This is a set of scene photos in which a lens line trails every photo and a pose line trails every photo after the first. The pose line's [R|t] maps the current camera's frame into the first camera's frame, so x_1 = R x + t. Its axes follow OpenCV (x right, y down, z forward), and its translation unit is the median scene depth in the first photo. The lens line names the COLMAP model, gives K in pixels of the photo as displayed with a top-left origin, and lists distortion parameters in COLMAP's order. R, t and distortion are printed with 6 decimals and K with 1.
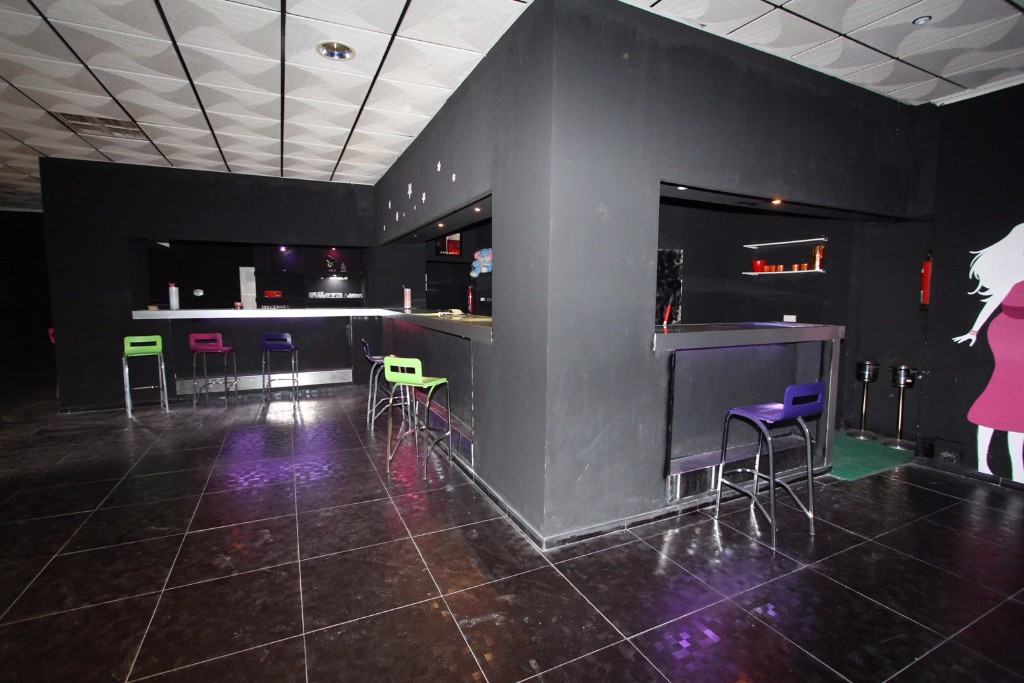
lens RADIAL K [[473.8, 0, 514.9], [0, 473.8, 338.3], [0, 0, 1]] dist [-0.002148, 0.000453]
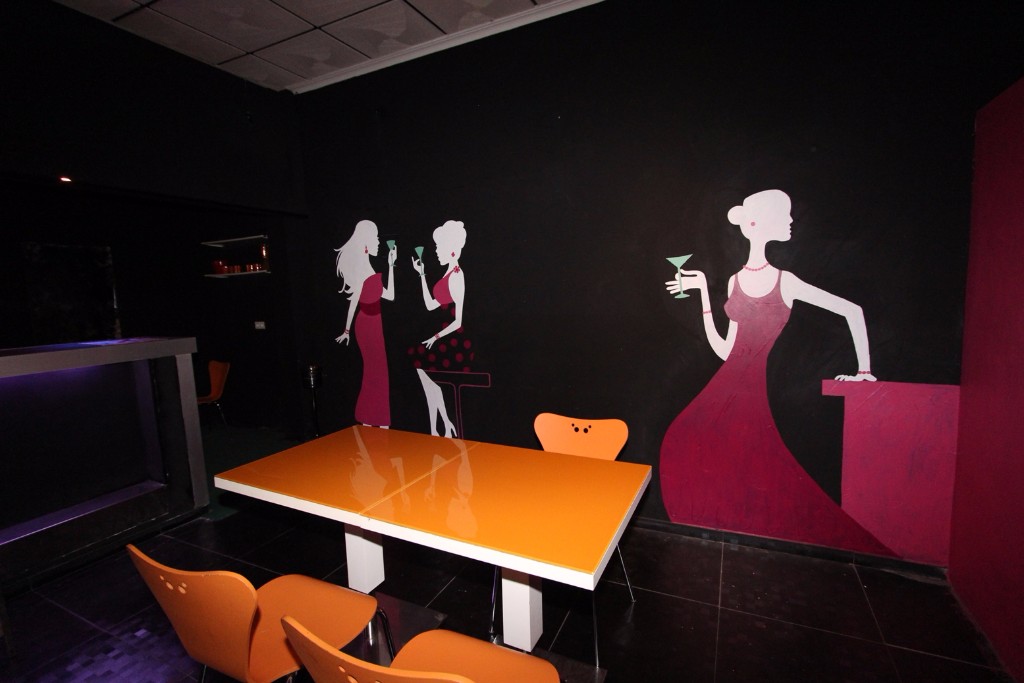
lens RADIAL K [[473.8, 0, 508.6], [0, 473.8, 341.8], [0, 0, 1]] dist [-0.002148, 0.000453]
pose [[0.797889, -0.103679, 0.593821, 0.639122], [0.102822, 0.994069, 0.035404, 0.009068], [-0.593970, 0.032809, 0.803818, 0.005864]]
